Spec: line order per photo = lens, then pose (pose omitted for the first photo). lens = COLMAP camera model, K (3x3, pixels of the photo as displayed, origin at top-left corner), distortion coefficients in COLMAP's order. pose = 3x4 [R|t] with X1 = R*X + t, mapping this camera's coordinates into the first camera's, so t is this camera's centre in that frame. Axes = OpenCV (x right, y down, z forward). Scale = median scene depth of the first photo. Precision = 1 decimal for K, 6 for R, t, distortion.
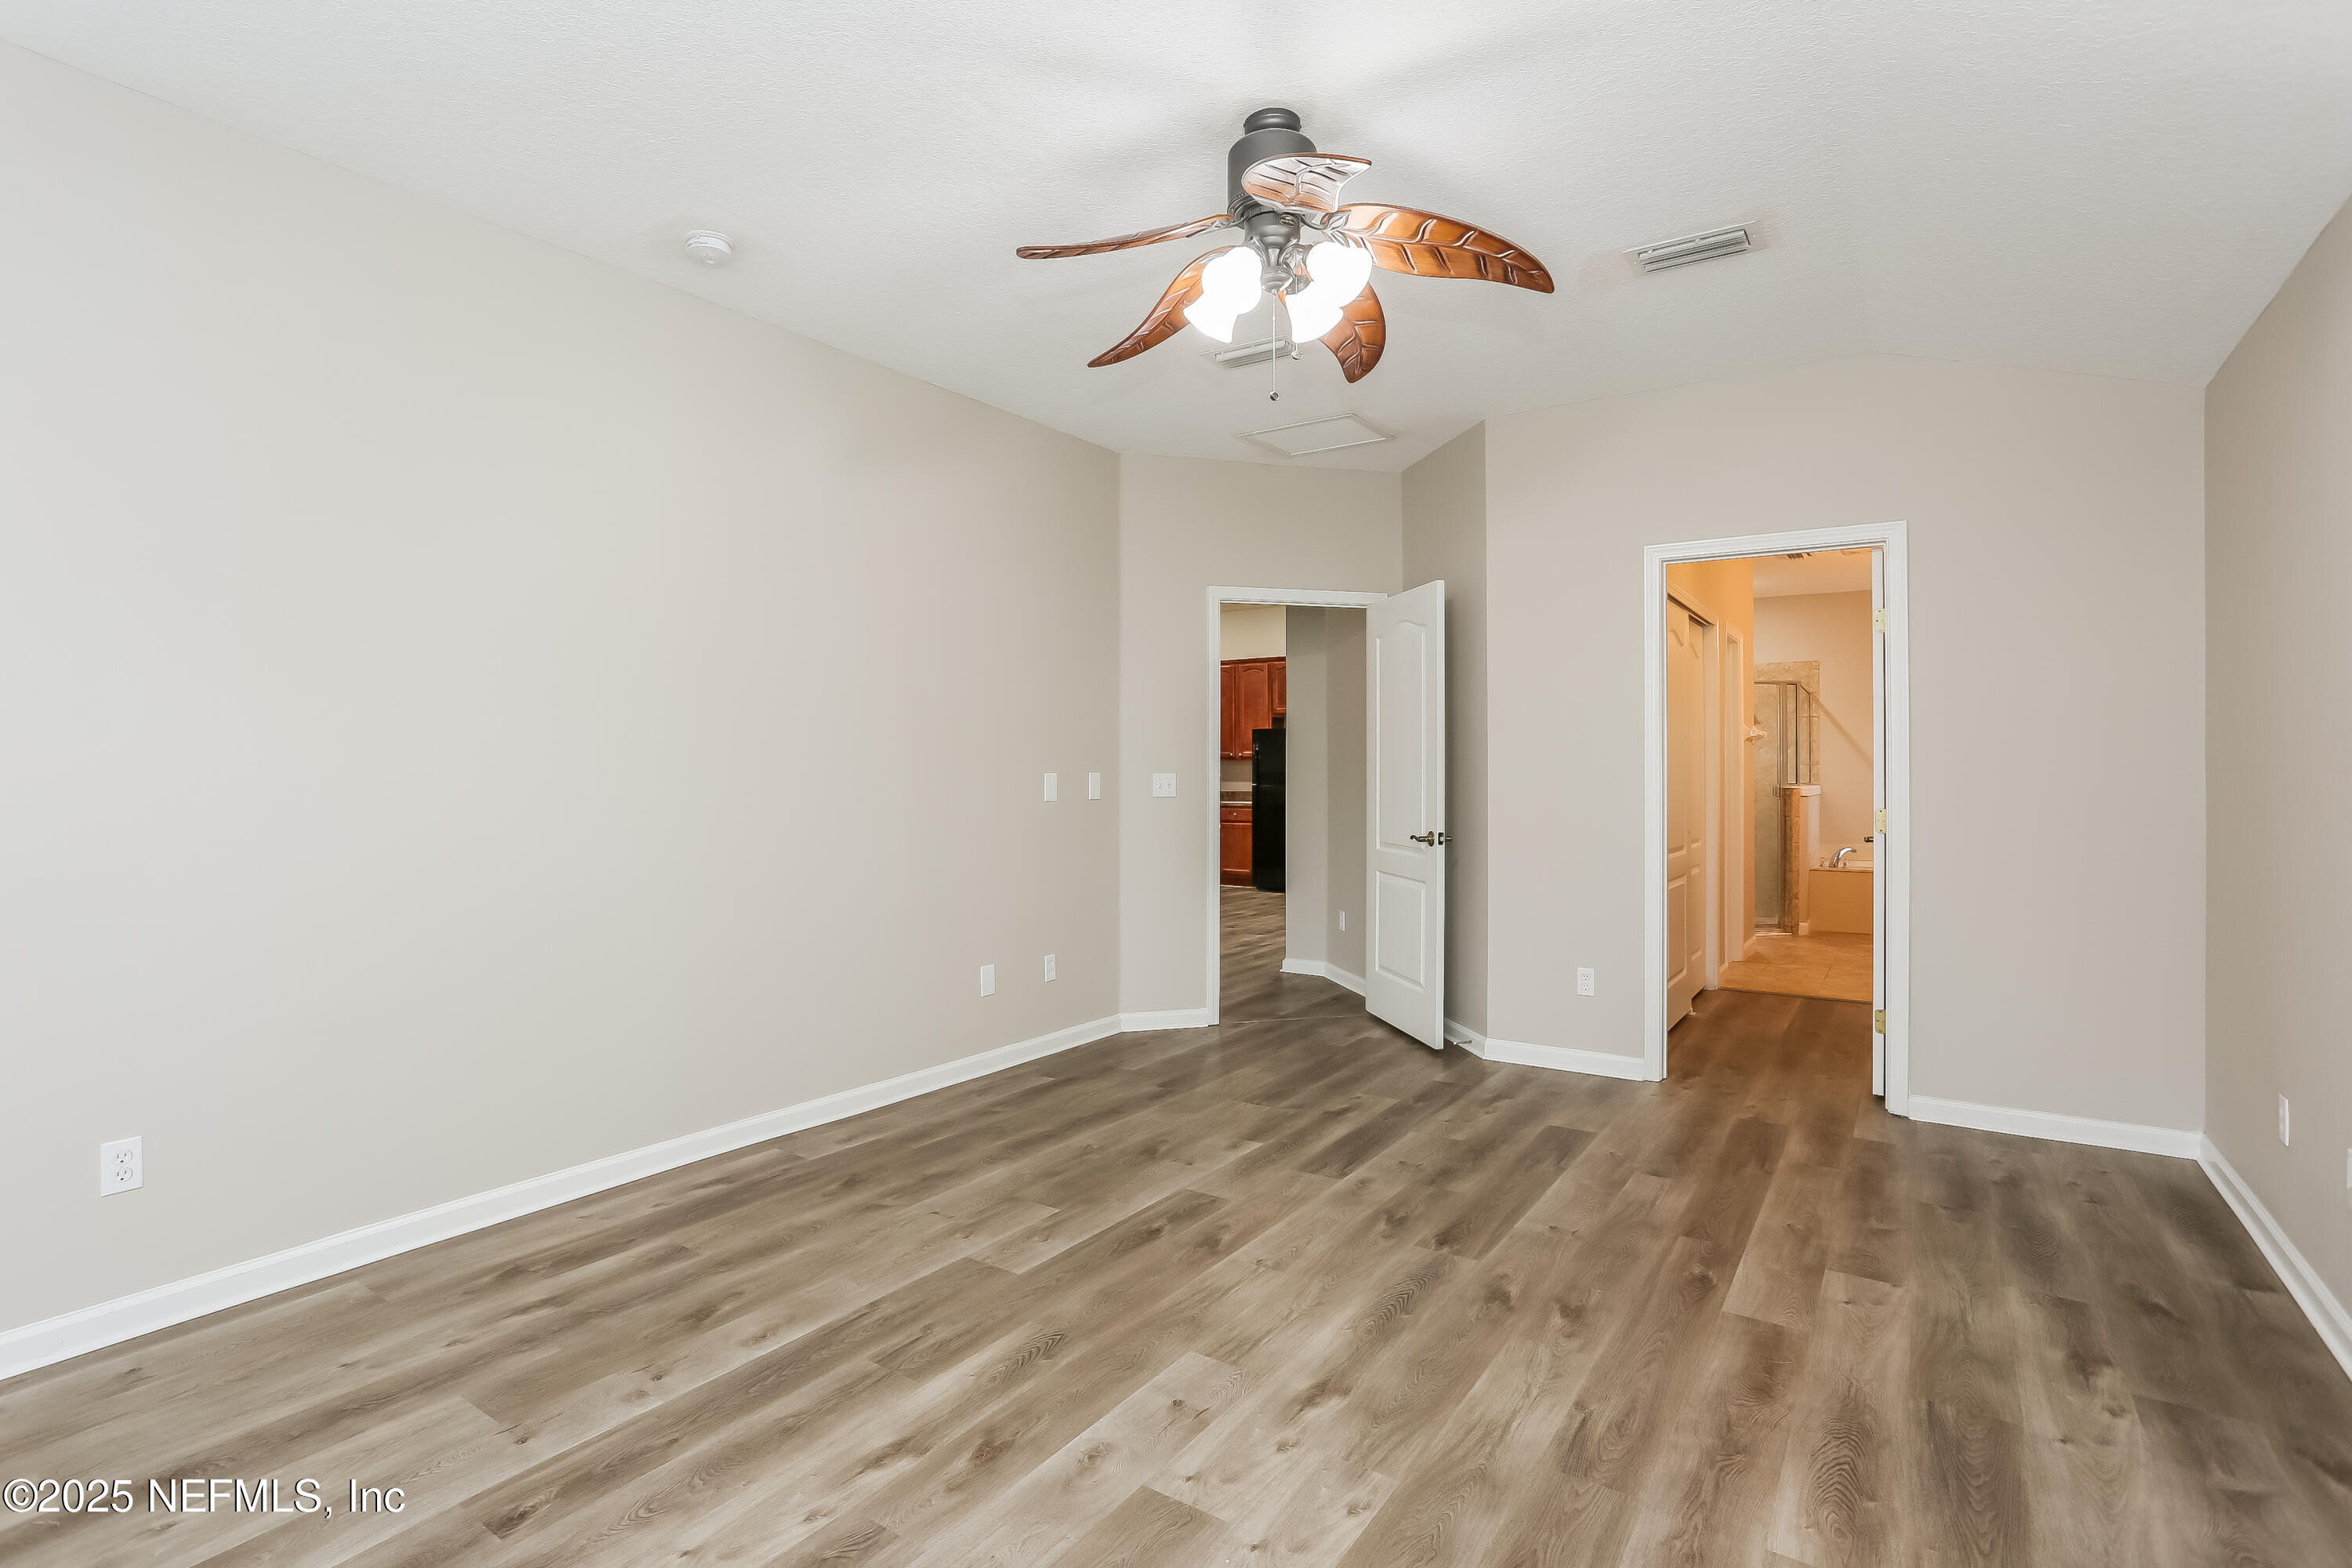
lens RADIAL K [[1145.6, 0, 1155.4], [0, 1145.6, 762.5], [0, 0, 1]] dist [0.000721, 0.000781]
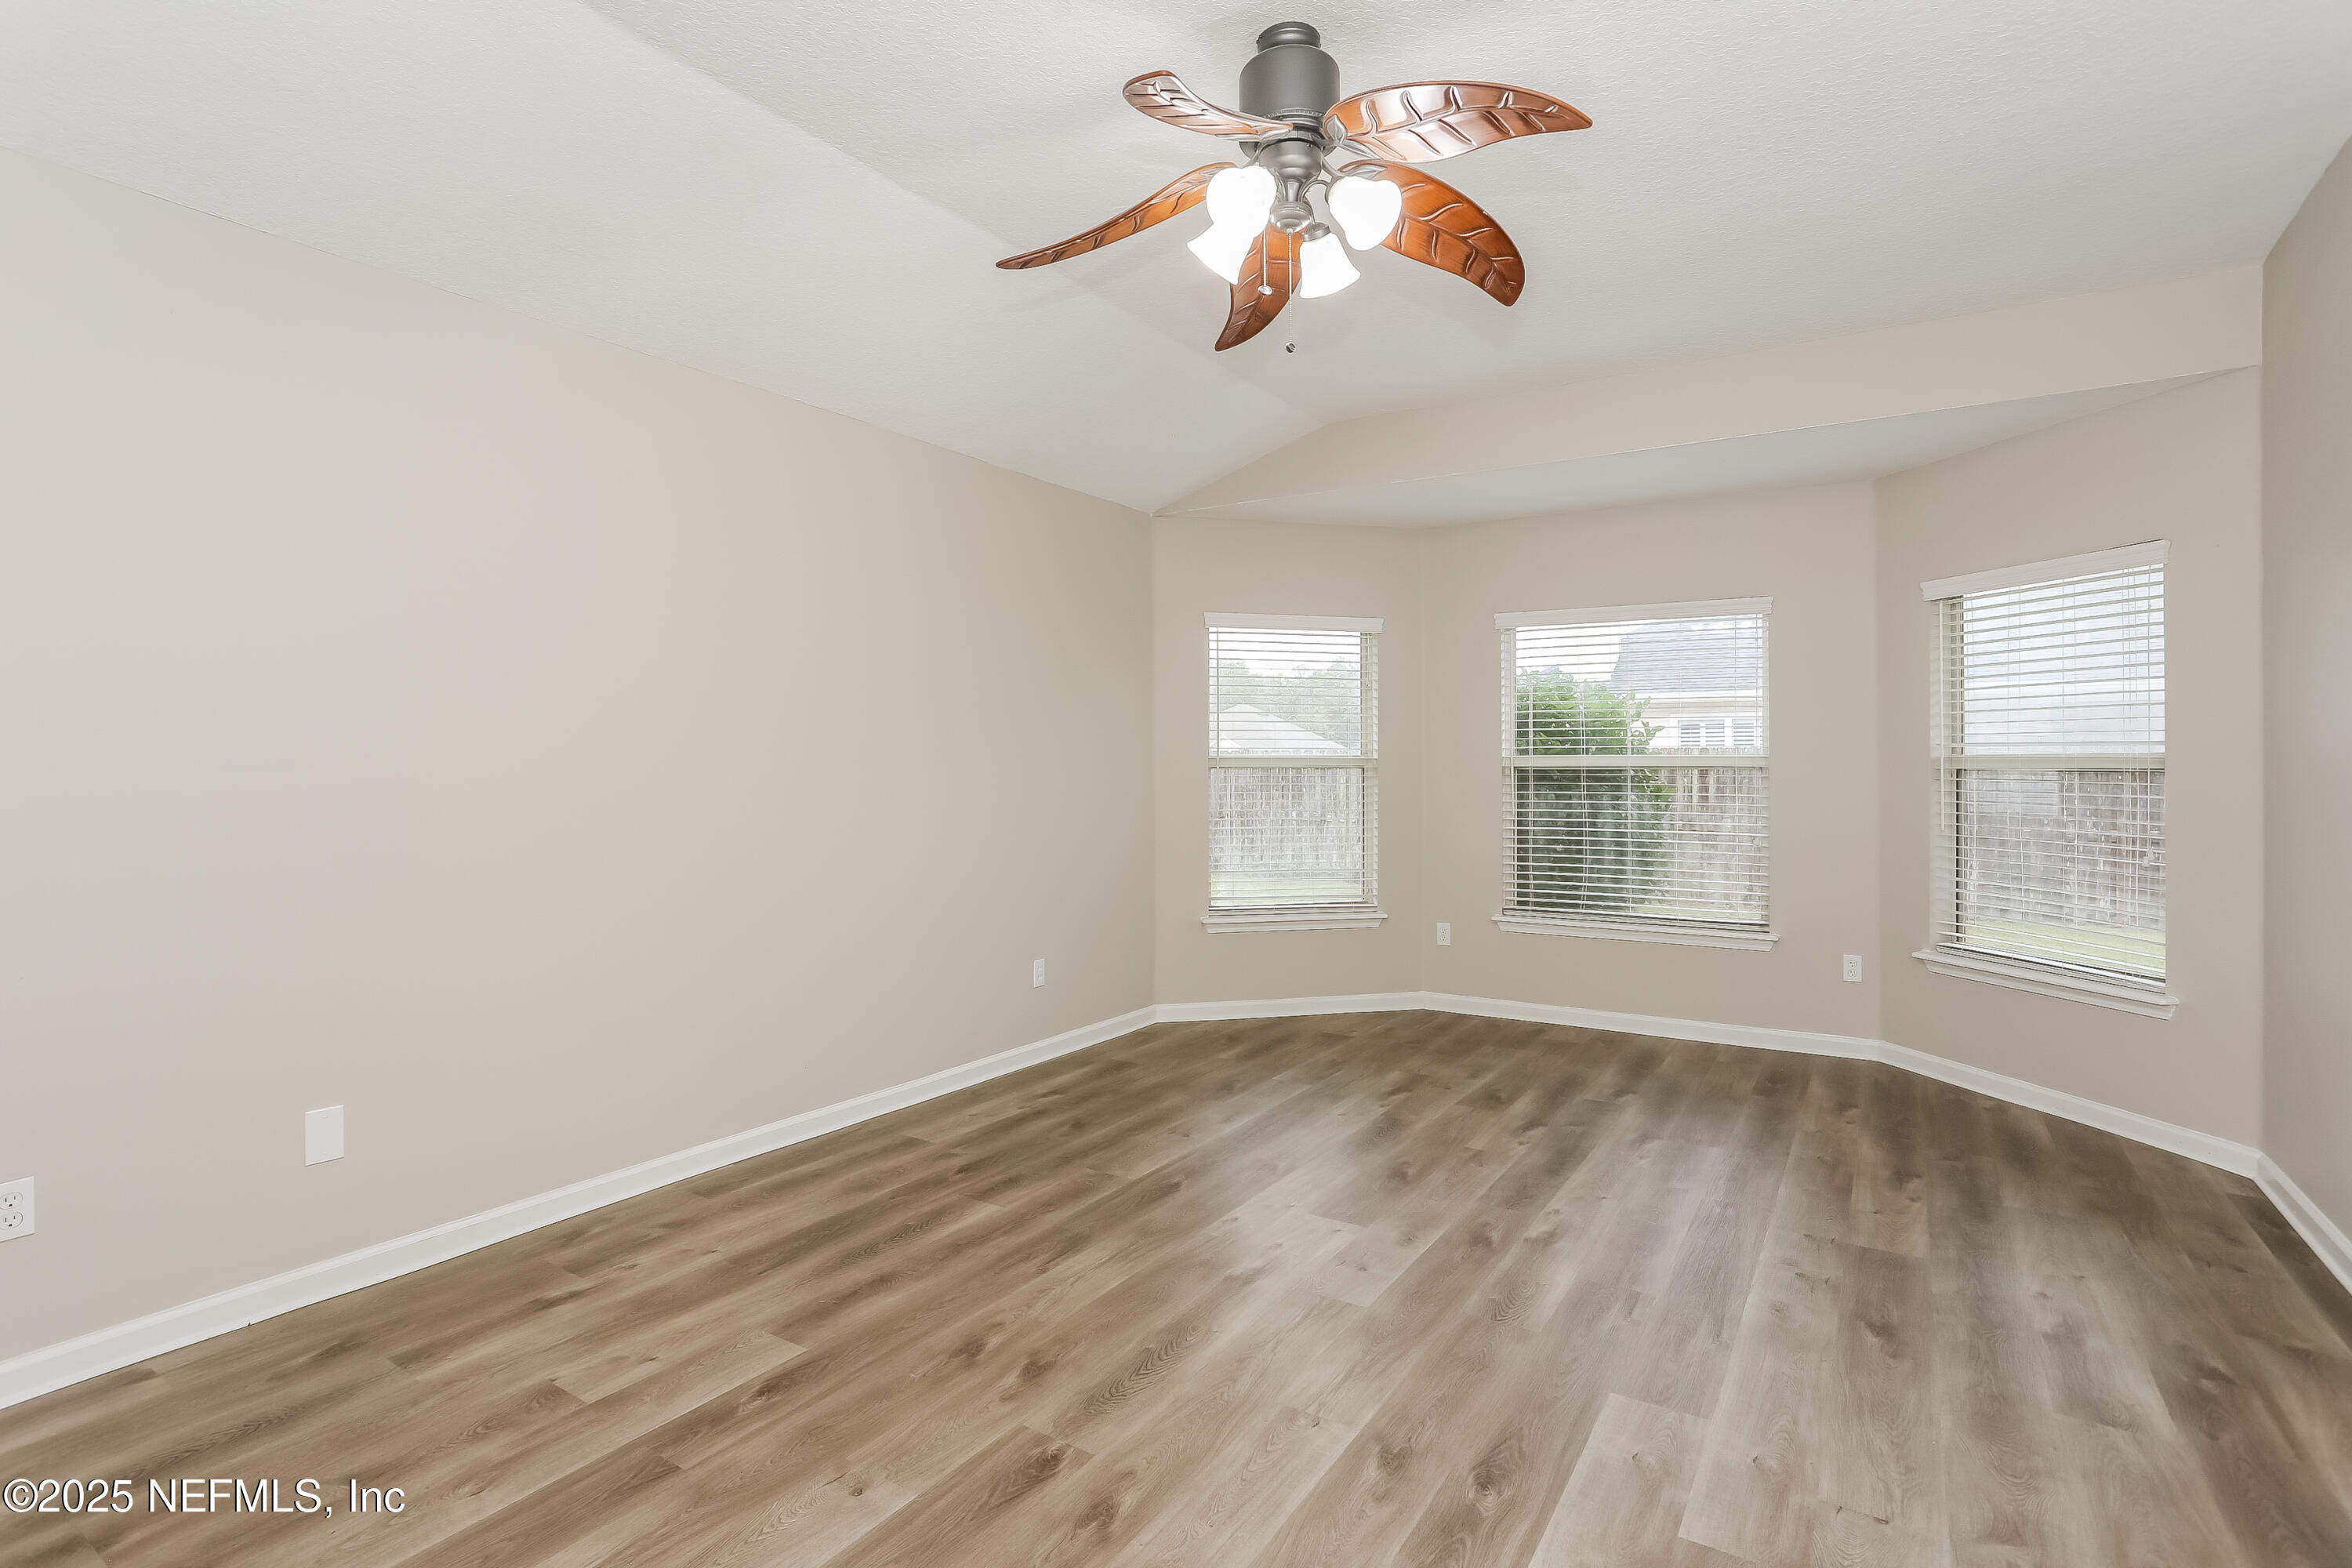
lens RADIAL K [[1145.6, 0, 1155.4], [0, 1145.6, 762.5], [0, 0, 1]] dist [0.000721, 0.000781]
pose [[-0.999815, -0.001724, -0.019159, 0.232849], [-0.001461, 0.999905, -0.013698, 0.017110], [0.019181, -0.013667, -0.999723, 1.937388]]
